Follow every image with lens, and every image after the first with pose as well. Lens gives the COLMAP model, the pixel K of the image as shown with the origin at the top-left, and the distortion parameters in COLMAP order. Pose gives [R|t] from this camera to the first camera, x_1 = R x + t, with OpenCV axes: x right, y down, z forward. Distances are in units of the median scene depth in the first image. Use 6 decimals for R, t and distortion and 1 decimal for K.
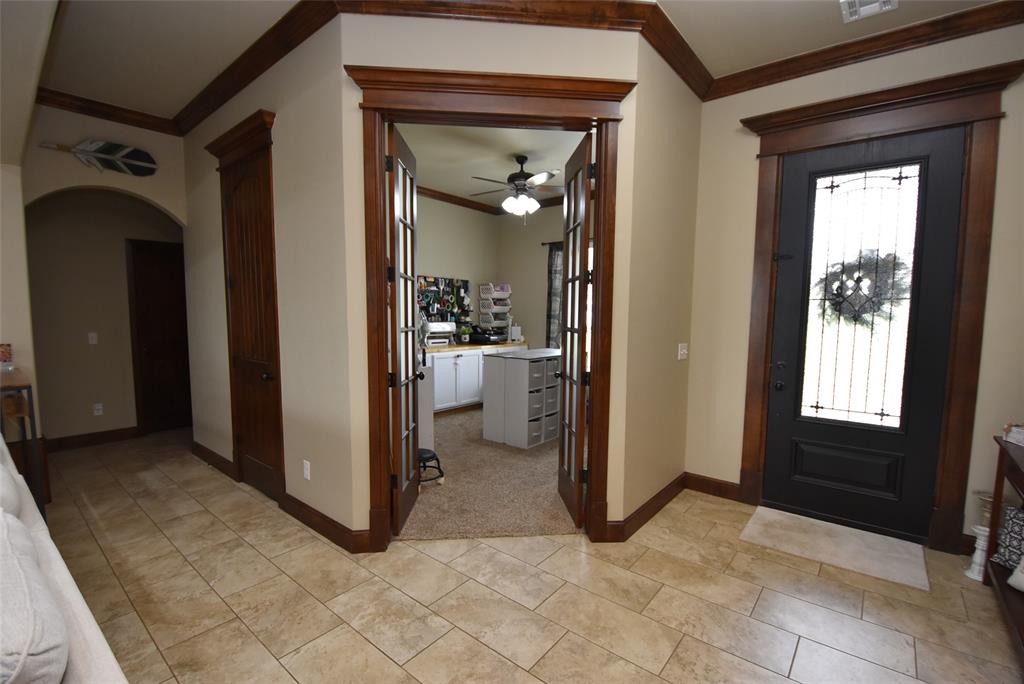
lens RADIAL K [[455.3, 0, 510.9], [0, 455.3, 350.2], [0, 0, 1]] dist [-0.000117, -0.000049]
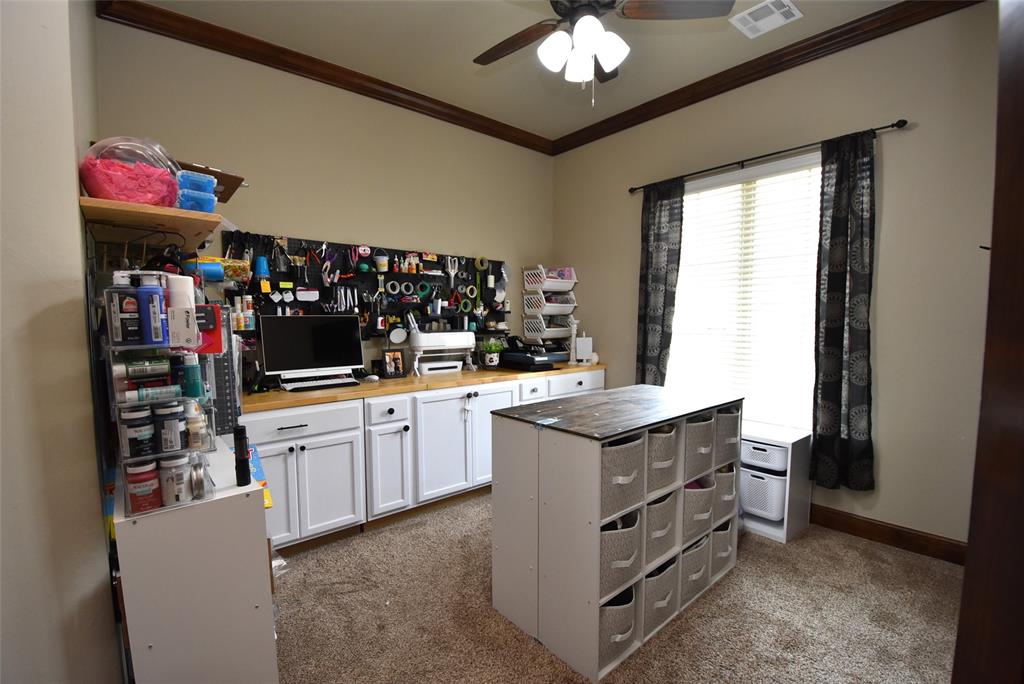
lens RADIAL K [[455.3, 0, 510.9], [0, 455.3, 350.2], [0, 0, 1]] dist [-0.000117, -0.000049]
pose [[0.984700, -0.001531, -0.174251, 0.022137], [-0.001049, 0.999891, -0.014711, -0.029038], [0.174254, 0.014669, 0.984591, 0.435500]]
